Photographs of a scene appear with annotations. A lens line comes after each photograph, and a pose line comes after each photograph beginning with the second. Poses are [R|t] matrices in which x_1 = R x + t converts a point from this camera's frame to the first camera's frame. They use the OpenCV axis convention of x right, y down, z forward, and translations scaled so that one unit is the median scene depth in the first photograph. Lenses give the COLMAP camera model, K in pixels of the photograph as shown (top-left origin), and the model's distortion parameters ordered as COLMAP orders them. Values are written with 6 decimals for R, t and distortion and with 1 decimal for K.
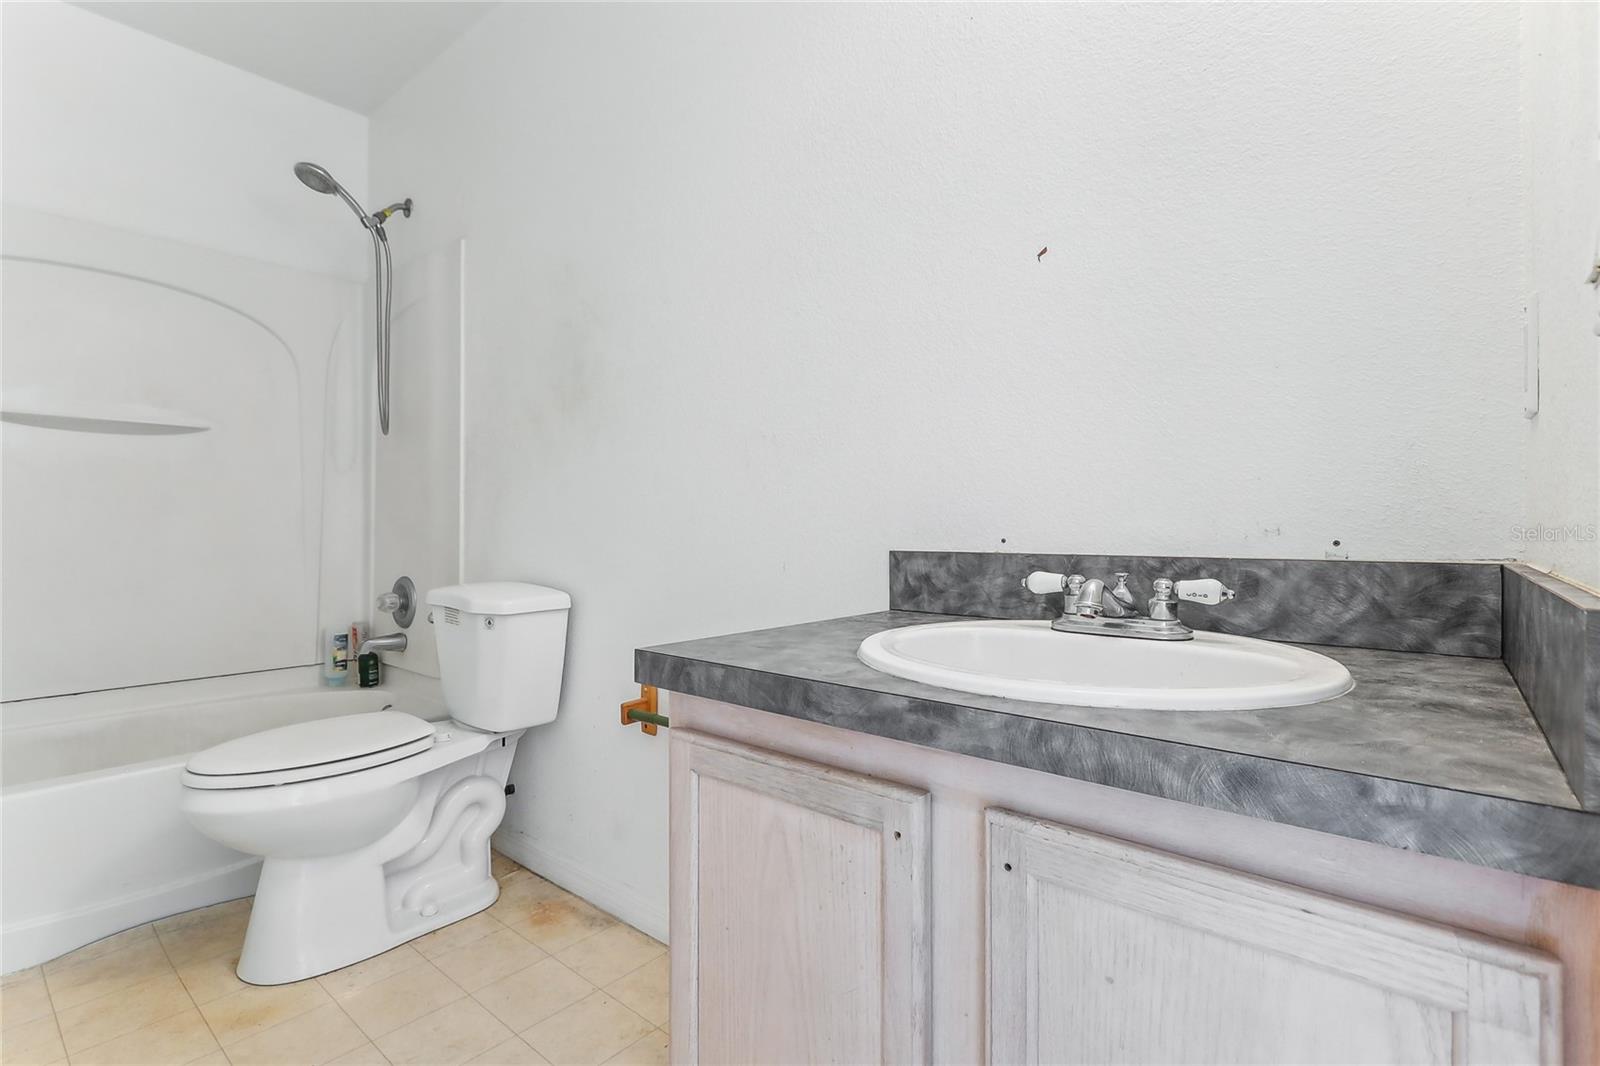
lens RADIAL K [[745.9, 0, 801.4], [0, 745.9, 528.8], [0, 0, 1]] dist [-0.002519, -0.002138]
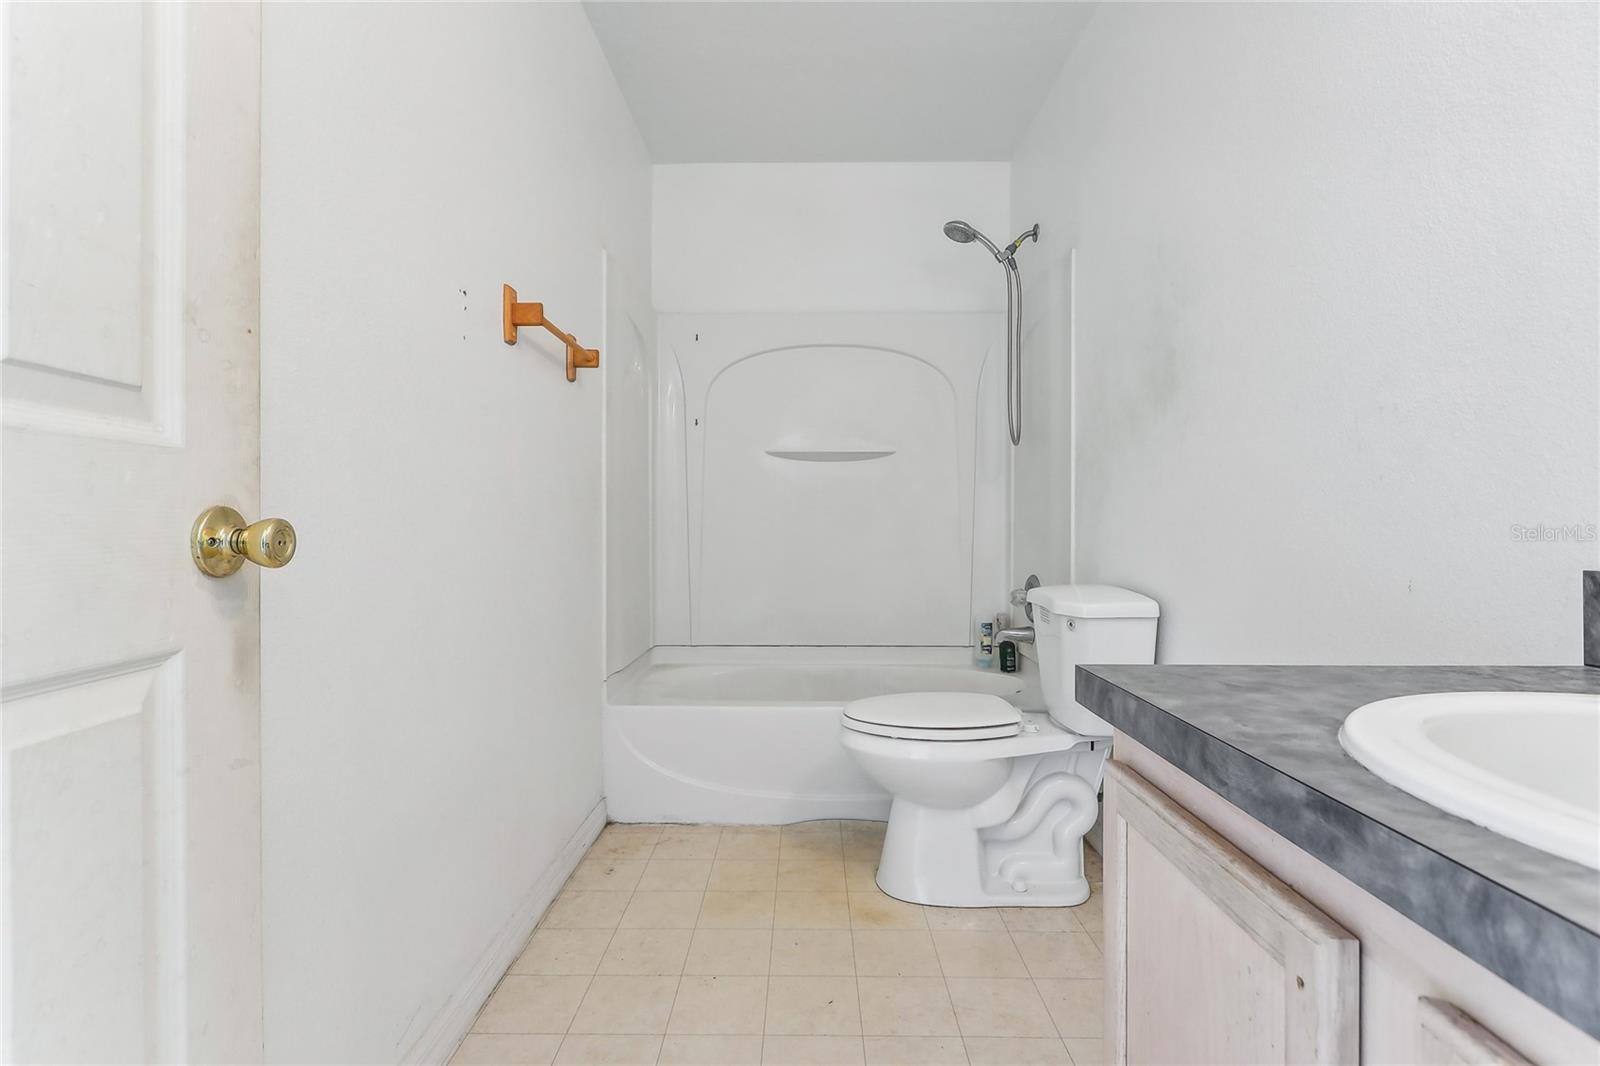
lens RADIAL K [[745.9, 0, 799.8], [0, 745.9, 532.7], [0, 0, 1]] dist [-0.002519, -0.002138]
pose [[0.636930, 0.005087, -0.770905, 0.132545], [-0.002327, 0.999986, 0.004675, -0.002305], [0.770918, -0.001184, 0.636934, 0.076085]]
